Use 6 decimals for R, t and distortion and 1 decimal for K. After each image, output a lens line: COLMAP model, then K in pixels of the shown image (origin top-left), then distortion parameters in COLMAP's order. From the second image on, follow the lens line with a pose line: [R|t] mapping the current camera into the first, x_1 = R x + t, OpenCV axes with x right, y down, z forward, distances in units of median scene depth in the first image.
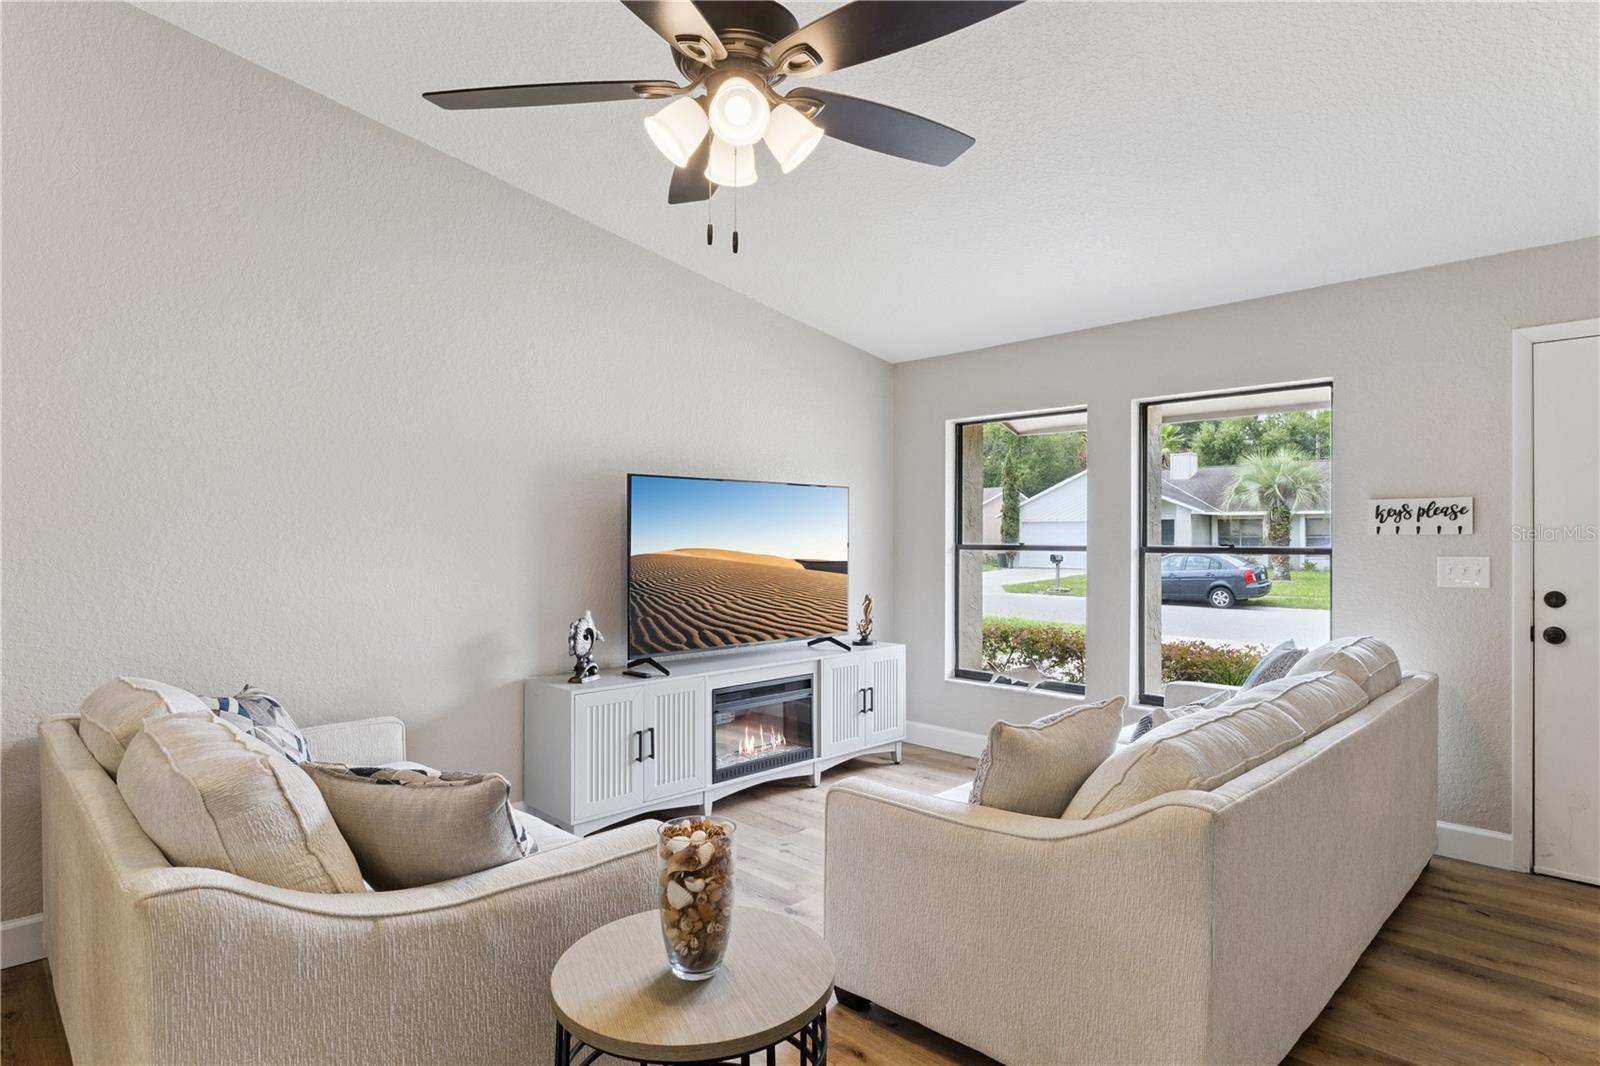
lens RADIAL K [[844.0, 0, 800.0], [0, 844.0, 533.0], [0, 0, 1]] dist [-0.020259, -0.000031]
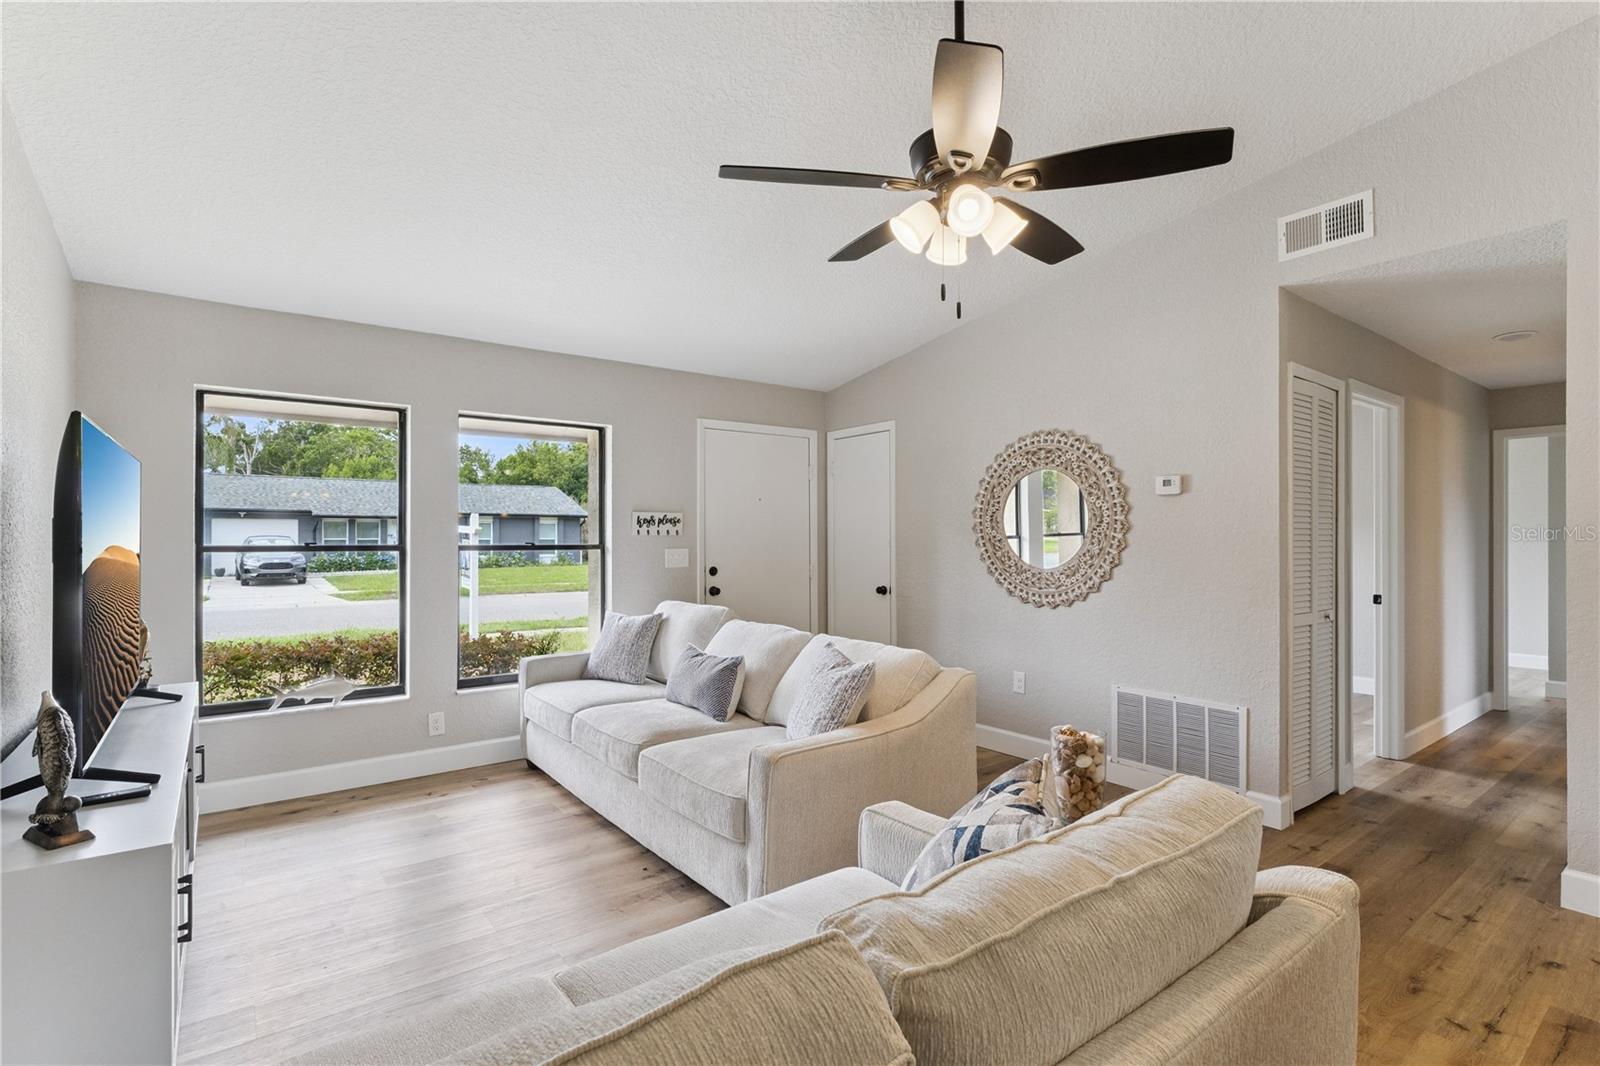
lens RADIAL K [[757.1, 0, 800.0], [0, 757.1, 533.0], [0, 0, 1]] dist [-0.004422, -0.000173]
pose [[0.130306, 0.010628, 0.991417, -0.650453], [-0.002034, 0.999943, -0.010452, 0.012004], [-0.991472, -0.000655, 0.130320, 0.544384]]
